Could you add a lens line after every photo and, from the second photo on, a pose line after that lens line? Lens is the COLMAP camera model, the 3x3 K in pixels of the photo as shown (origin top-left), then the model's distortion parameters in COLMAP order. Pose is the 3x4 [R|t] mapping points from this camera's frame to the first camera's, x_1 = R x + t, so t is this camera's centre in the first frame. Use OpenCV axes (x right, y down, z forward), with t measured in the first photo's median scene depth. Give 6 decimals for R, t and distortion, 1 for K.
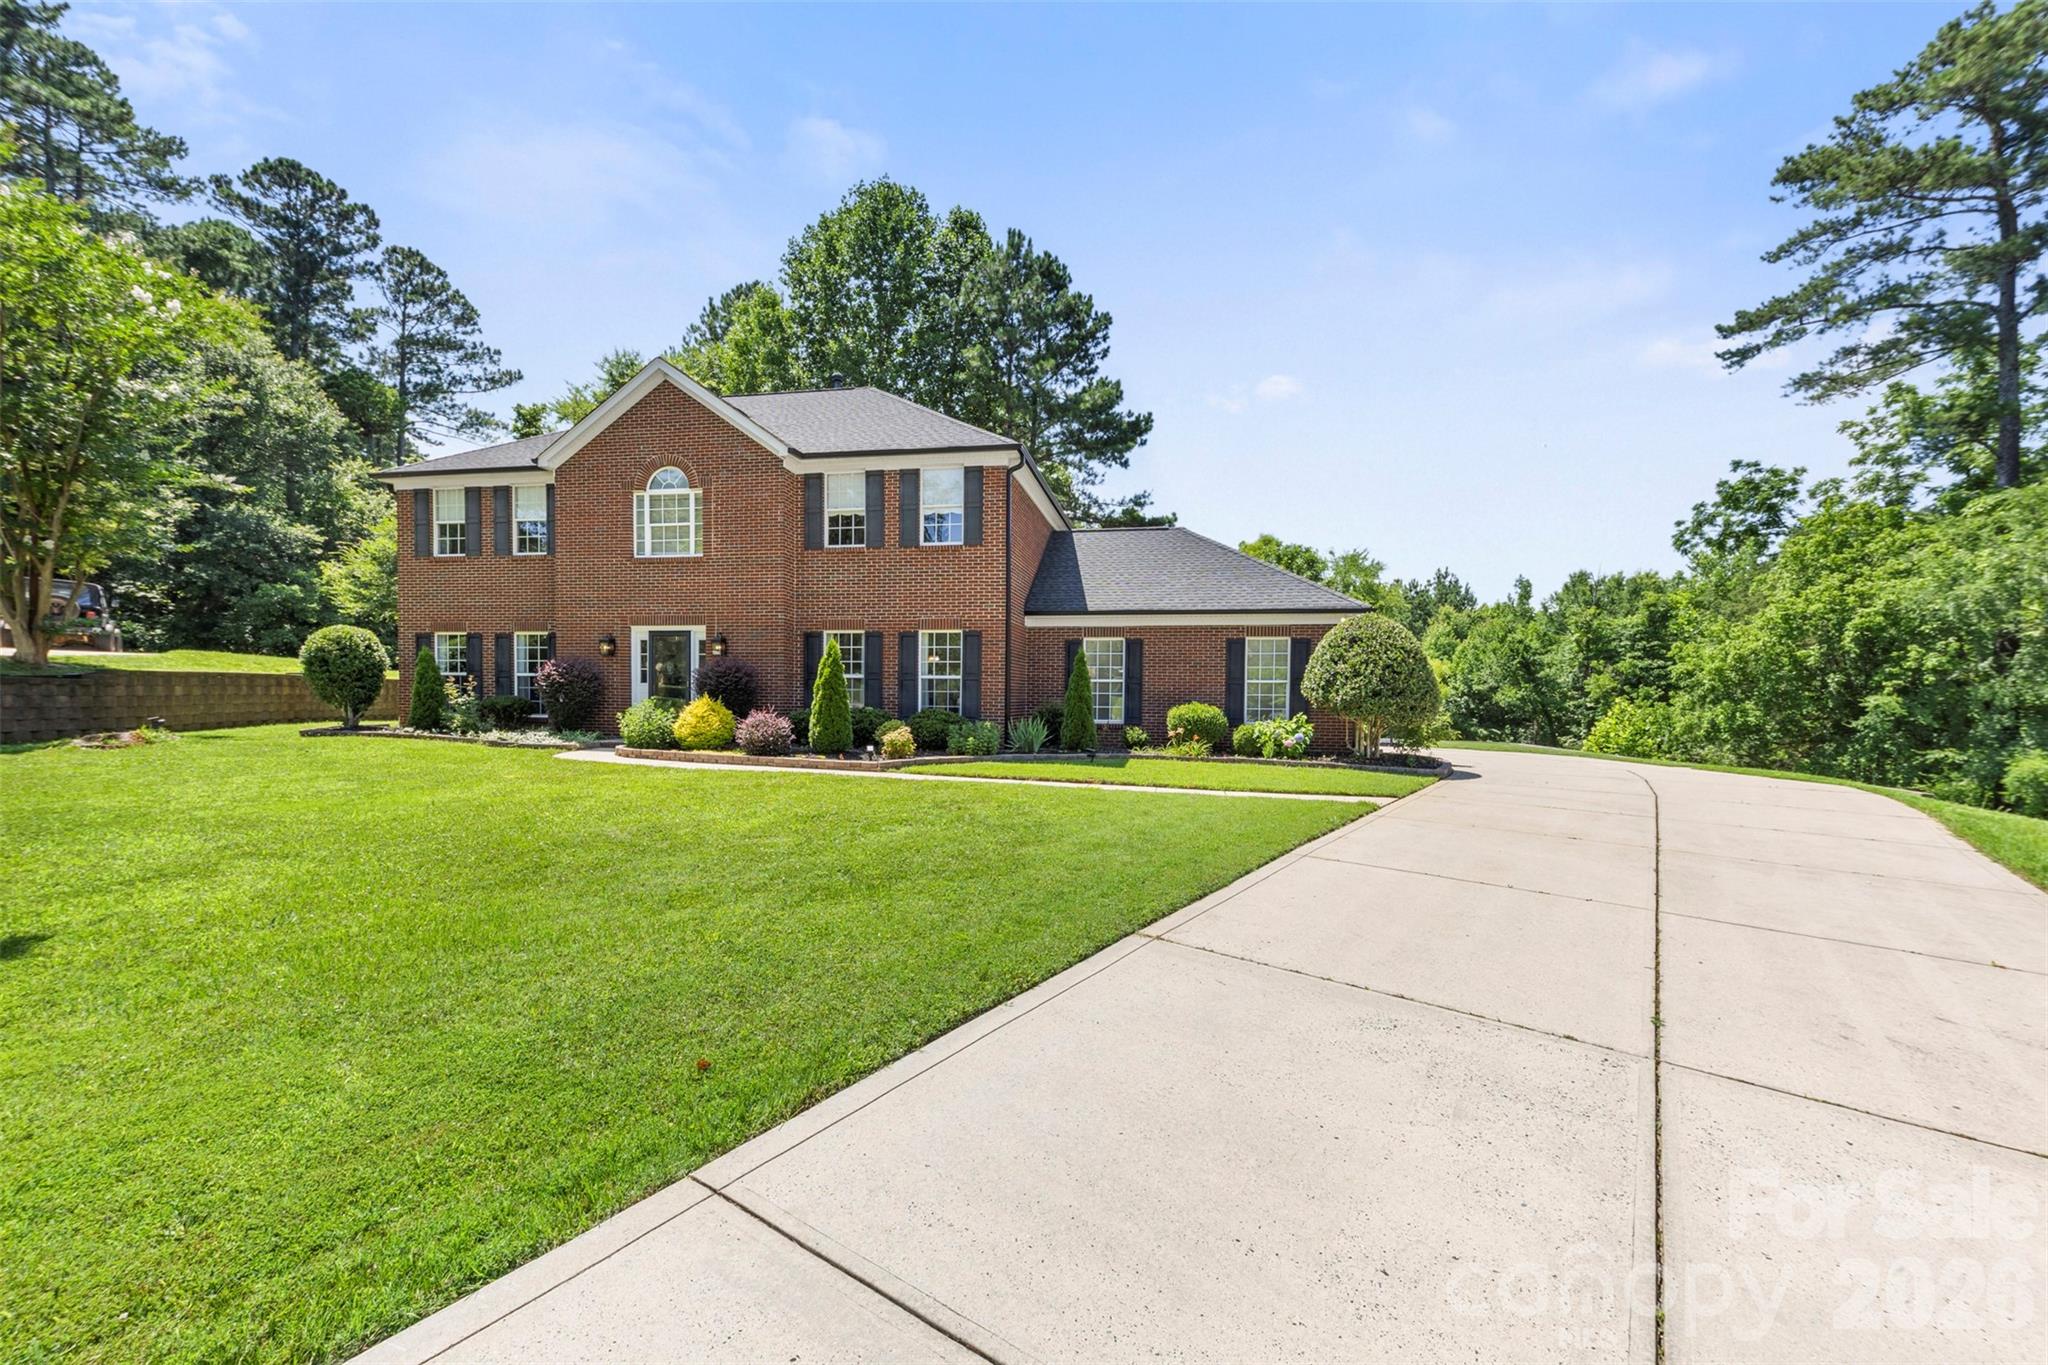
lens RADIAL K [[786.9, 0, 1026.0], [0, 786.9, 699.0], [0, 0, 1]] dist [0.018006, -0.004786]
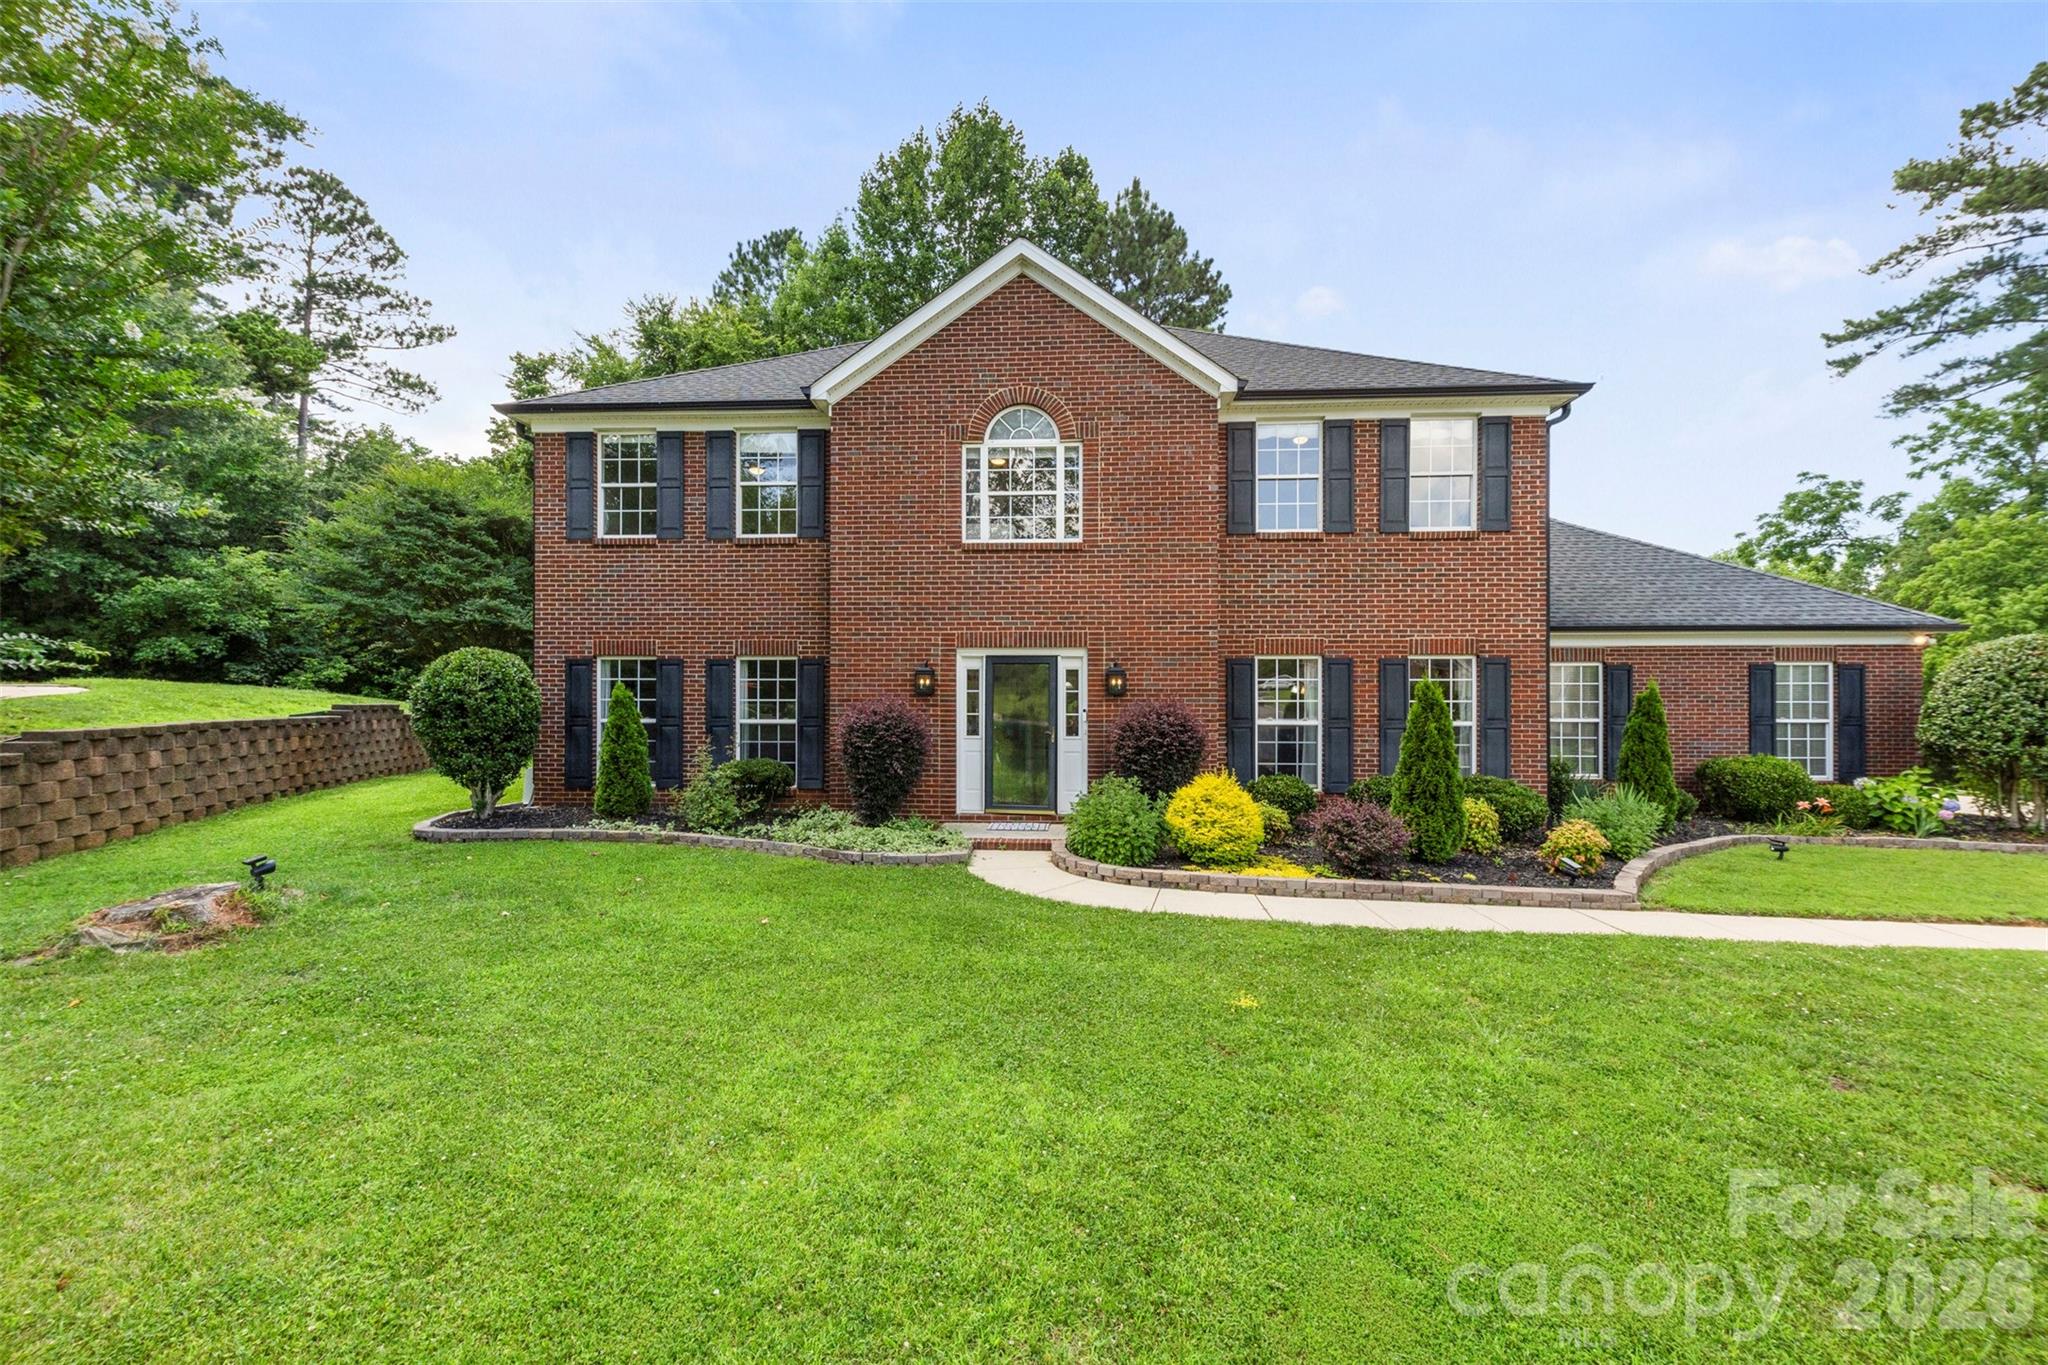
lens RADIAL K [[786.9, 0, 1022.7], [0, 786.9, 680.5], [0, 0, 1]] dist [0.018006, -0.004786]
pose [[0.991761, -0.004634, 0.128019, -0.328446], [0.008056, 0.999624, -0.026224, -0.030387], [-0.127849, 0.027039, 0.991425, 0.220458]]
